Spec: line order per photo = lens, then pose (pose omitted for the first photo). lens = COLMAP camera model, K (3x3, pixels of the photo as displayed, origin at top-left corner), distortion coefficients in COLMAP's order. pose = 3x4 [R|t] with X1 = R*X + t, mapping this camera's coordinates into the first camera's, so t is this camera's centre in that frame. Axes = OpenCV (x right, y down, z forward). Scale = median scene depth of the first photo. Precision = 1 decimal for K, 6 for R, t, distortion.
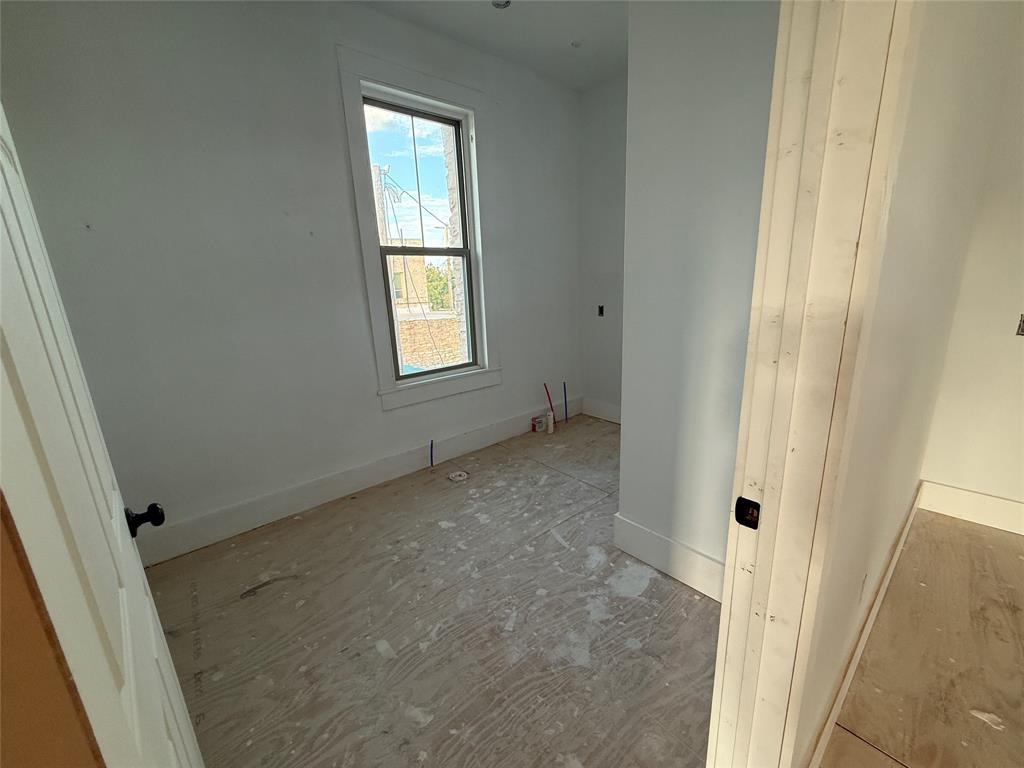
lens RADIAL K [[409.1, 0, 512.3], [0, 409.1, 387.7], [0, 0, 1]] dist [0.000029, -0.000031]
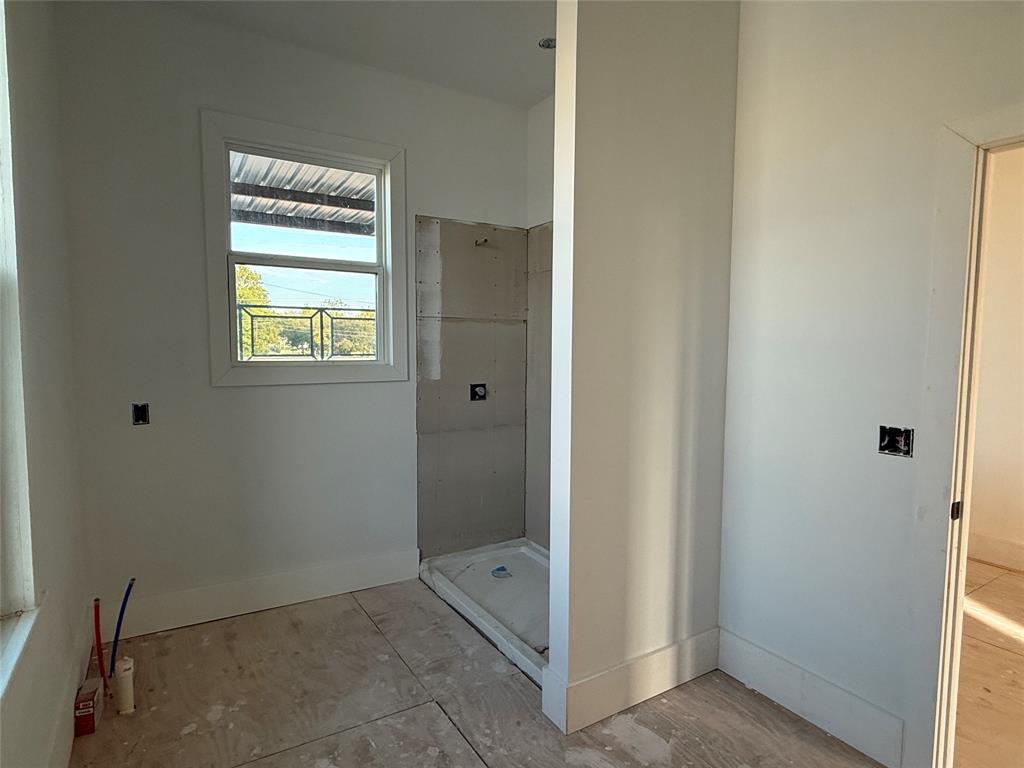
lens RADIAL K [[573.0, 0, 505.2], [0, 573.0, 384.6], [0, 0, 1]] dist [0.001998, 0.001646]
pose [[0.164618, -0.037526, 0.985643, -0.793566], [0.229449, 0.973320, -0.001264, -0.241618], [-0.959299, 0.226363, 0.168837, 0.902908]]
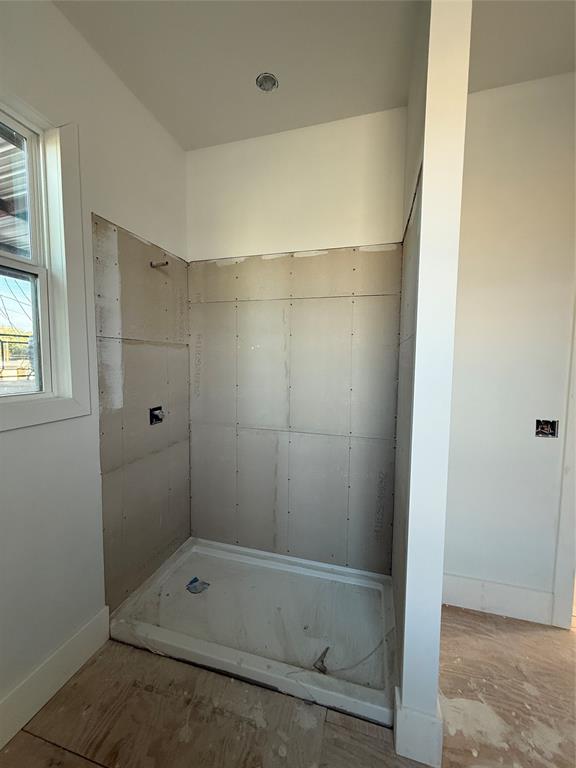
lens RADIAL K [[306.8, 0, 286.5], [0, 306.8, 381.8], [0, 0, 1]] dist [0.000029, -0.000031]
pose [[-0.549903, -0.029327, 0.834714, -0.022541], [0.213542, 0.961232, 0.174451, -0.431100], [-0.807470, 0.274178, -0.522321, 1.464032]]
